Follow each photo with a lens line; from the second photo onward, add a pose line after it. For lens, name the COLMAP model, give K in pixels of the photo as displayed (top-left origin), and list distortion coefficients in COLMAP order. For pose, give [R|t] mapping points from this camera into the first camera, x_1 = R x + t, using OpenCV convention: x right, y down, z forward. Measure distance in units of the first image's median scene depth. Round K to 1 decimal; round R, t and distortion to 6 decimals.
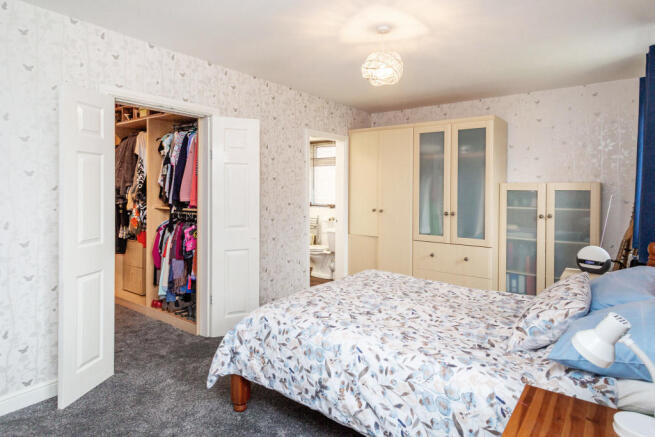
lens RADIAL K [[375.3, 0, 328.4], [0, 375.3, 191.3], [0, 0, 1]] dist [0.005871, 0.000891]
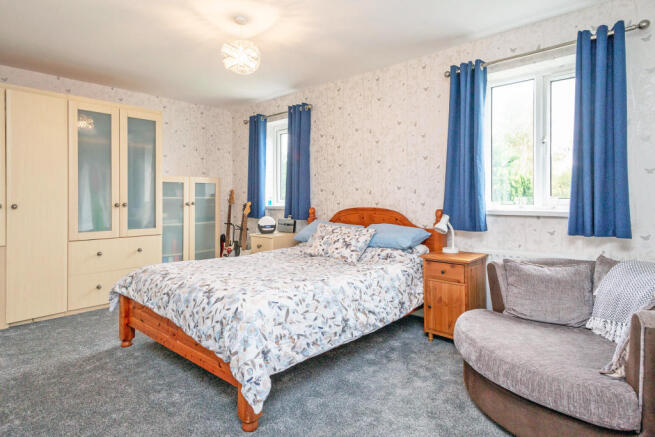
lens RADIAL K [[375.3, 0, 328.4], [0, 375.3, 191.3], [0, 0, 1]] dist [0.005871, 0.000891]
pose [[0.093112, 0.012514, 0.995577, -0.581203], [0.009601, 0.999863, -0.013465, 0.045694], [-0.995609, 0.010812, 0.092979, 0.424398]]
